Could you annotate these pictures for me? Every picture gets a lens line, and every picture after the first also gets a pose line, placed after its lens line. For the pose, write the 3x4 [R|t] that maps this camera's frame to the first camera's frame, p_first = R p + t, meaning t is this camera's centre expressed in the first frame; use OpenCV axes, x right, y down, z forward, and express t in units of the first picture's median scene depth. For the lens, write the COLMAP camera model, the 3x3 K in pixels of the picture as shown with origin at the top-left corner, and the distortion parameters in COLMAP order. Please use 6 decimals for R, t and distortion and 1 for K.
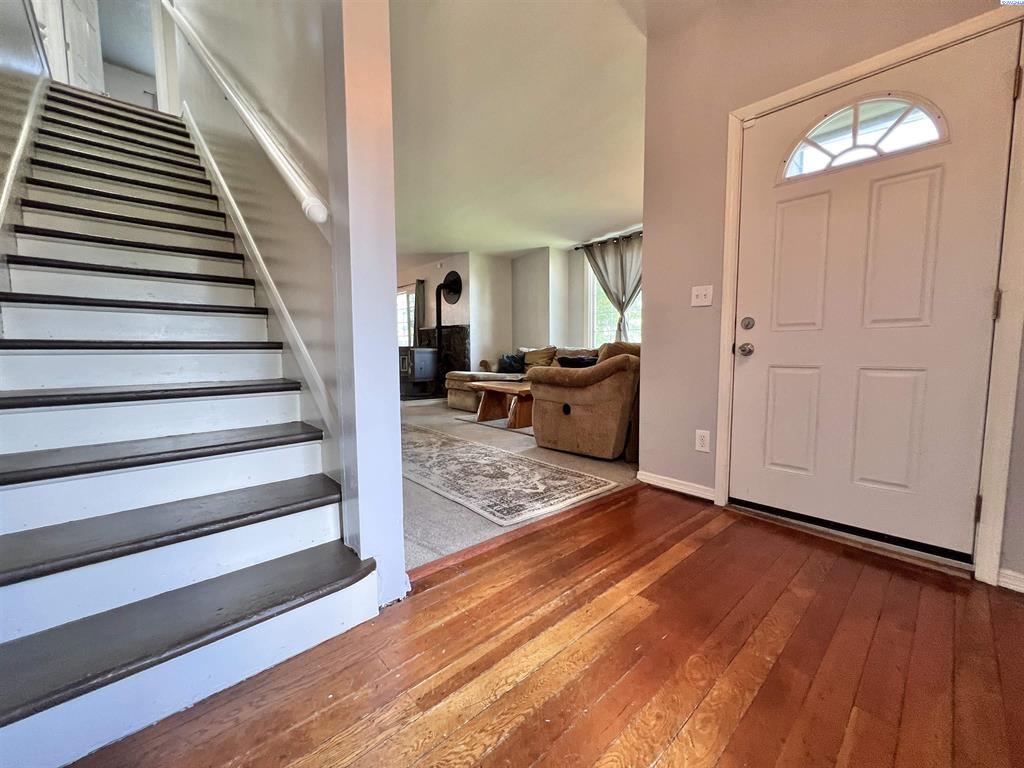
lens RADIAL K [[408.0, 0, 514.1], [0, 408.0, 384.0], [0, 0, 1]] dist [-0.000296, -0.000002]
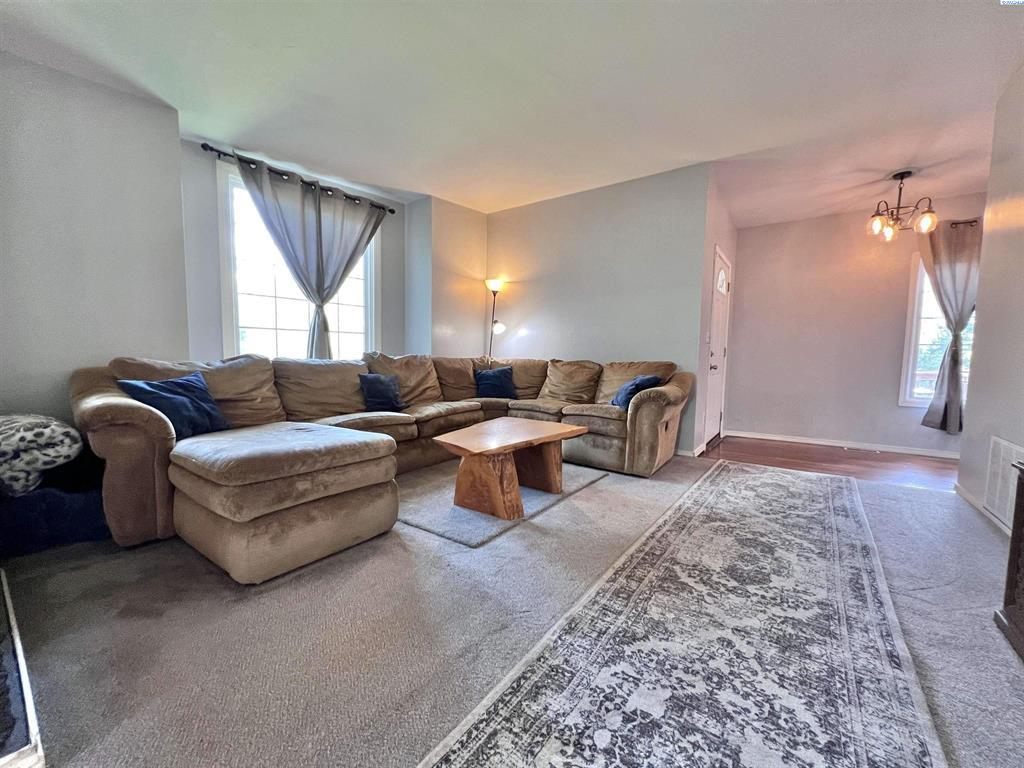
lens RADIAL K [[408.0, 0, 515.1], [0, 408.0, 389.2], [0, 0, 1]] dist [-0.000296, -0.000002]
pose [[-0.195936, -0.073266, 0.977876, -0.849777], [0.073916, 0.993265, 0.089229, -0.159167], [-0.977827, 0.089764, -0.189201, 1.668220]]
